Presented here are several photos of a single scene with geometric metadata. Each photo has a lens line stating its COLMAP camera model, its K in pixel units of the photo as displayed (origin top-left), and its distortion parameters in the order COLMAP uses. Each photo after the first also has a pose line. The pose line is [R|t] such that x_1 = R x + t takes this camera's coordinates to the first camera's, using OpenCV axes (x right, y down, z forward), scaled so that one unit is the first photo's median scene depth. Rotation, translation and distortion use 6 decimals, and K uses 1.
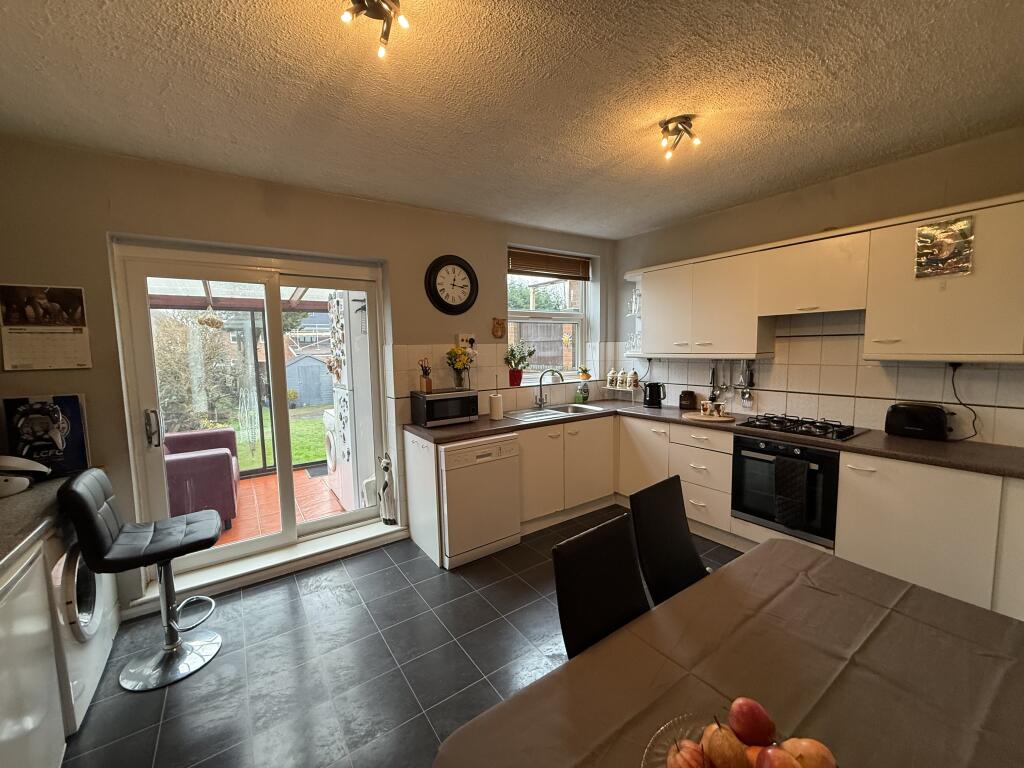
lens RADIAL K [[405.5, 0, 512.0], [0, 405.5, 384.0], [0, 0, 1]] dist [0.000162, 0.000112]
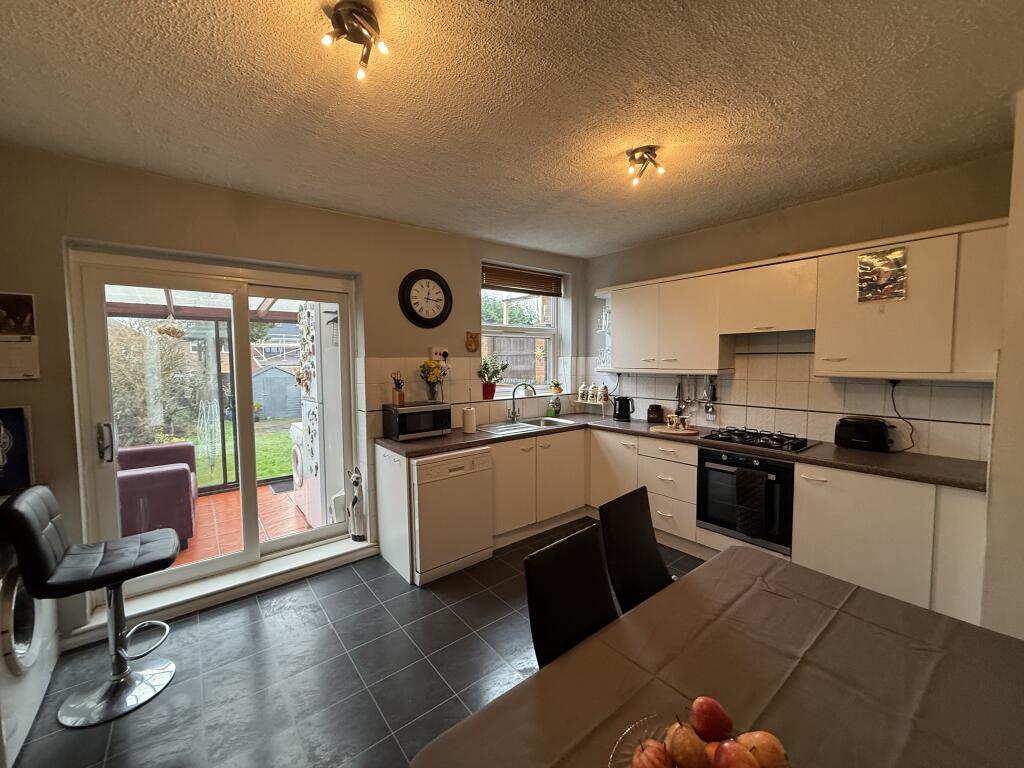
lens RADIAL K [[405.5, 0, 512.0], [0, 405.5, 384.0], [0, 0, 1]] dist [0.000162, 0.000112]
pose [[0.997764, 0.006702, 0.066505, -0.000920], [-0.004556, 0.999465, -0.032375, -0.001313], [-0.066687, 0.032000, 0.997261, -0.013092]]
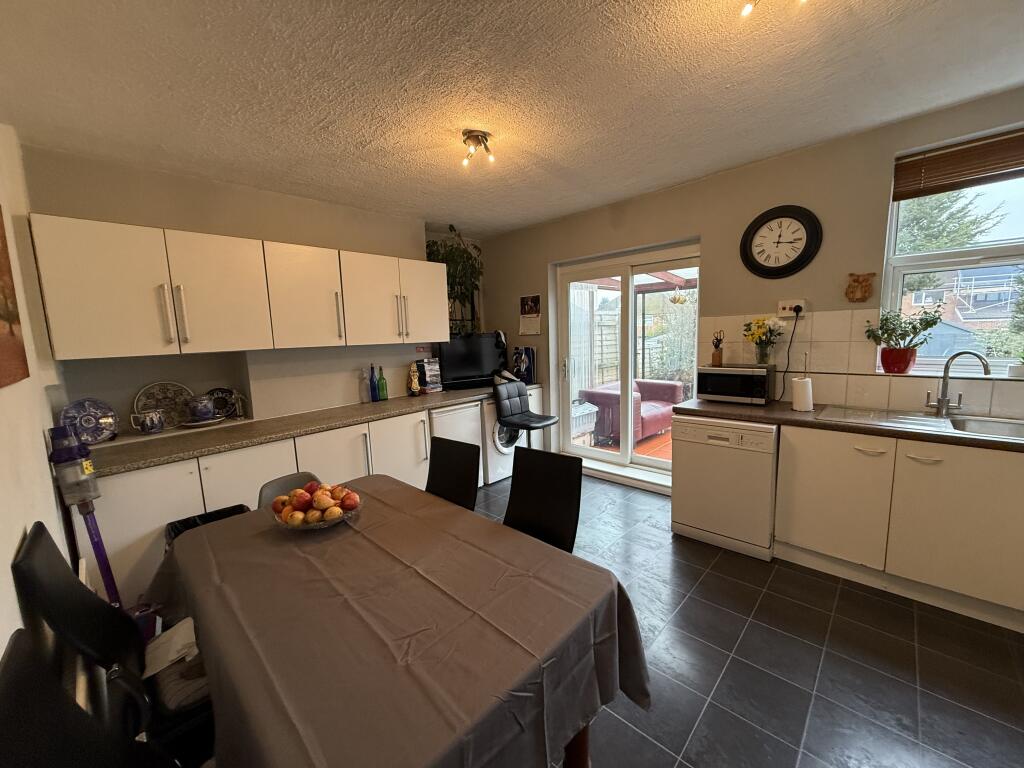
lens RADIAL K [[406.9, 0, 512.0], [0, 406.9, 384.0], [0, 0, 1]] dist [0.003236, -0.000145]
pose [[0.196949, 0.138725, -0.970549, 0.769582], [-0.057072, 0.989882, 0.129907, -0.040867], [0.978751, 0.029806, 0.202874, 0.376219]]
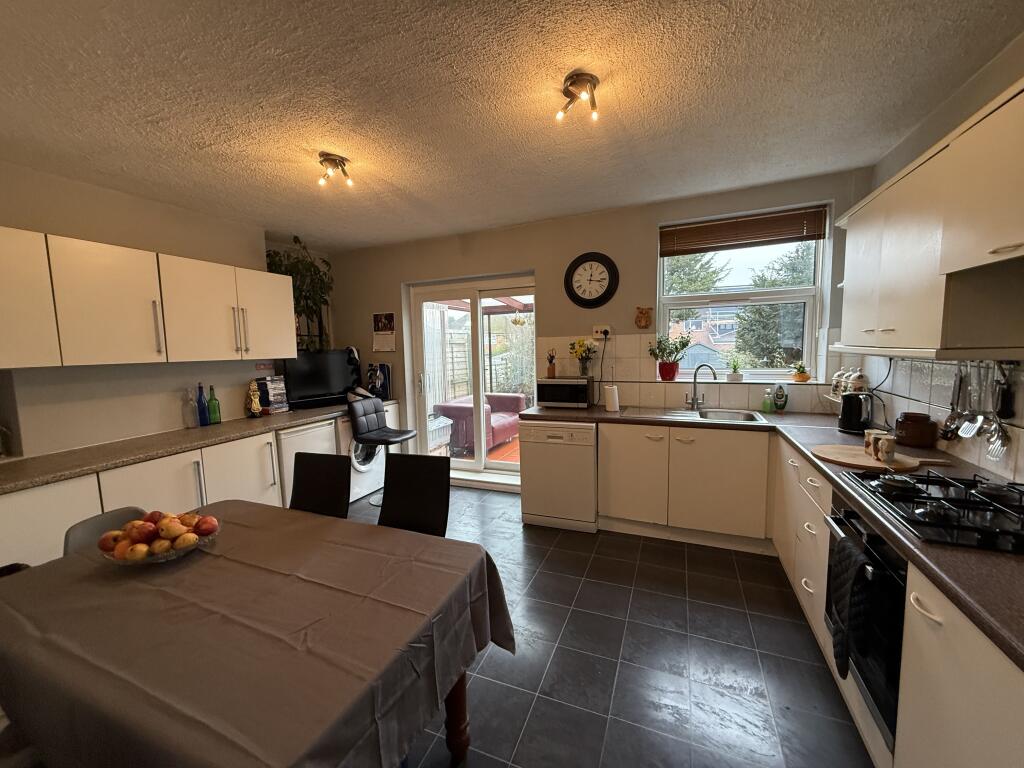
lens RADIAL K [[406.9, 0, 512.0], [0, 406.9, 384.0], [0, 0, 1]] dist [0.003236, -0.000145]
pose [[0.537124, 0.088224, -0.838877, 0.847459], [-0.062177, 0.995951, 0.064932, -0.036065], [0.841209, 0.017282, 0.540435, 0.316309]]
